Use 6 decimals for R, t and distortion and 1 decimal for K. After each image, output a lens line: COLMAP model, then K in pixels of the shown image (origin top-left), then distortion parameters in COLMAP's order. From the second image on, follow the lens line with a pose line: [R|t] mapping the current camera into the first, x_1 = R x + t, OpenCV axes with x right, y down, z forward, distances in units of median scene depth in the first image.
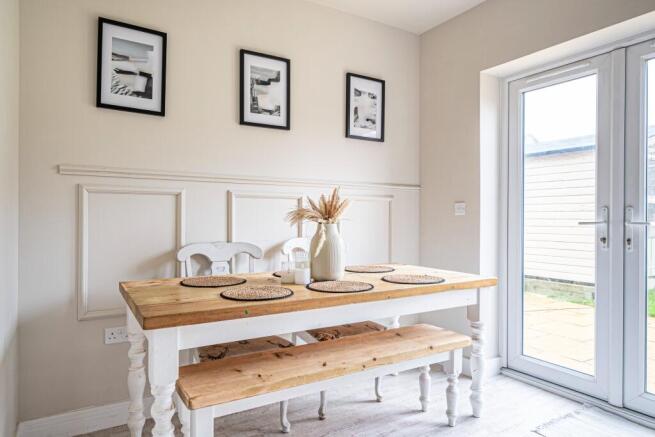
lens RADIAL K [[418.4, 0, 327.7], [0, 418.4, 218.4], [0, 0, 1]] dist [-0.004150, -0.000491]
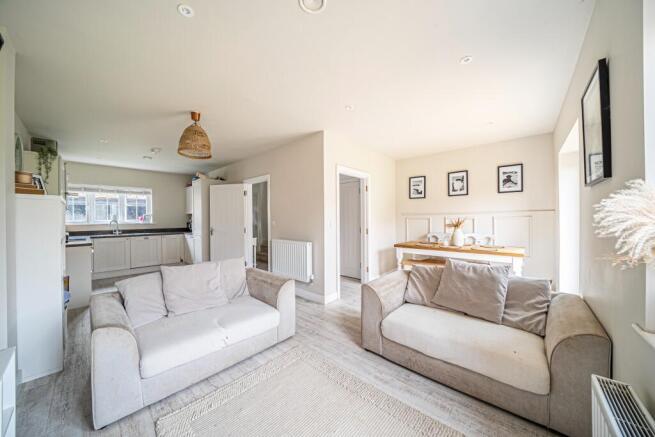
lens RADIAL K [[227.4, 0, 326.5], [0, 227.4, 217.1], [0, 0, 1]] dist [-0.011526, 0.000629]
pose [[0.283081, -0.005275, -0.959081, 1.272891], [0.012091, 0.999925, -0.001931, -0.078619], [0.959020, -0.011049, 0.283124, -0.413240]]
